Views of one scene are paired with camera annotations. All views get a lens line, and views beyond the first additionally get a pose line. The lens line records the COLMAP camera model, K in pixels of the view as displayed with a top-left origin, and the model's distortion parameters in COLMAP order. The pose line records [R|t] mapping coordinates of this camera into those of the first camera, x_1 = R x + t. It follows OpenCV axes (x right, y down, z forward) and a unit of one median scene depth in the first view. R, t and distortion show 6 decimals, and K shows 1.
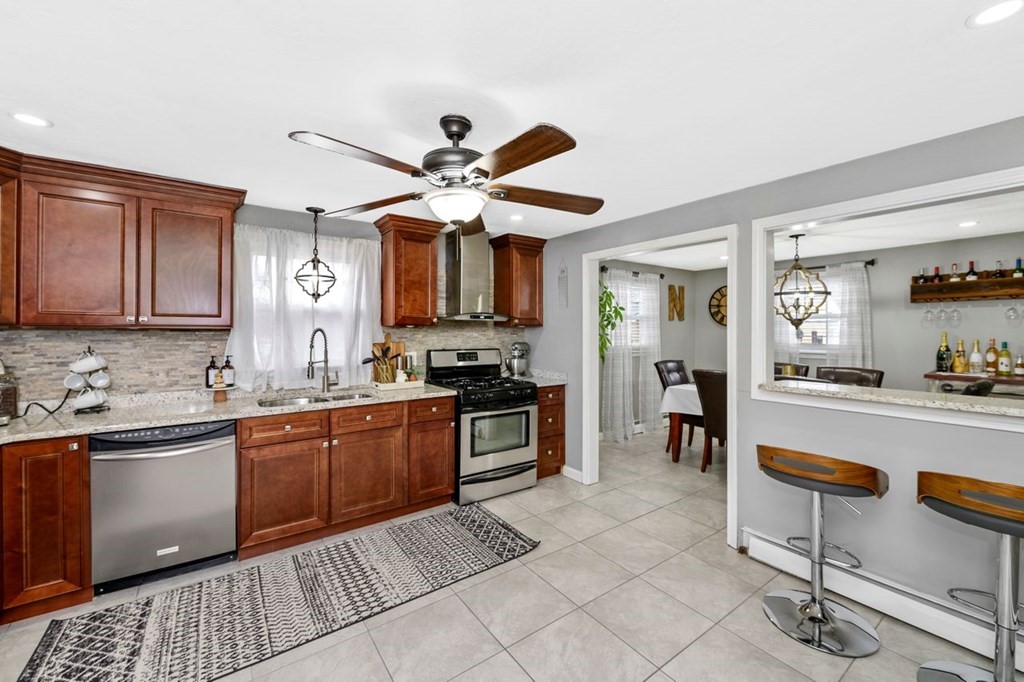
lens RADIAL K [[412.7, 0, 506.6], [0, 412.7, 334.1], [0, 0, 1]] dist [-0.008067, -0.001173]
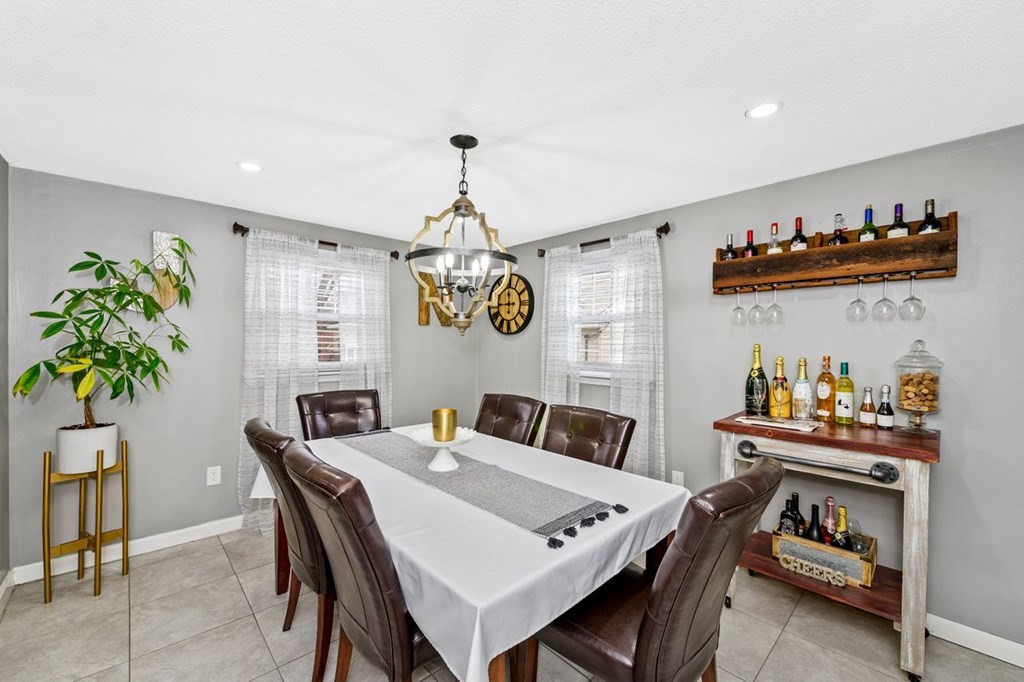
lens RADIAL K [[412.7, 0, 511.3], [0, 412.7, 345.9], [0, 0, 1]] dist [-0.008067, -0.001173]
pose [[0.991373, 0.007829, 0.130835, 0.727502], [-0.007465, 0.999967, -0.003276, 0.002578], [-0.130857, 0.002271, 0.991399, 0.528654]]
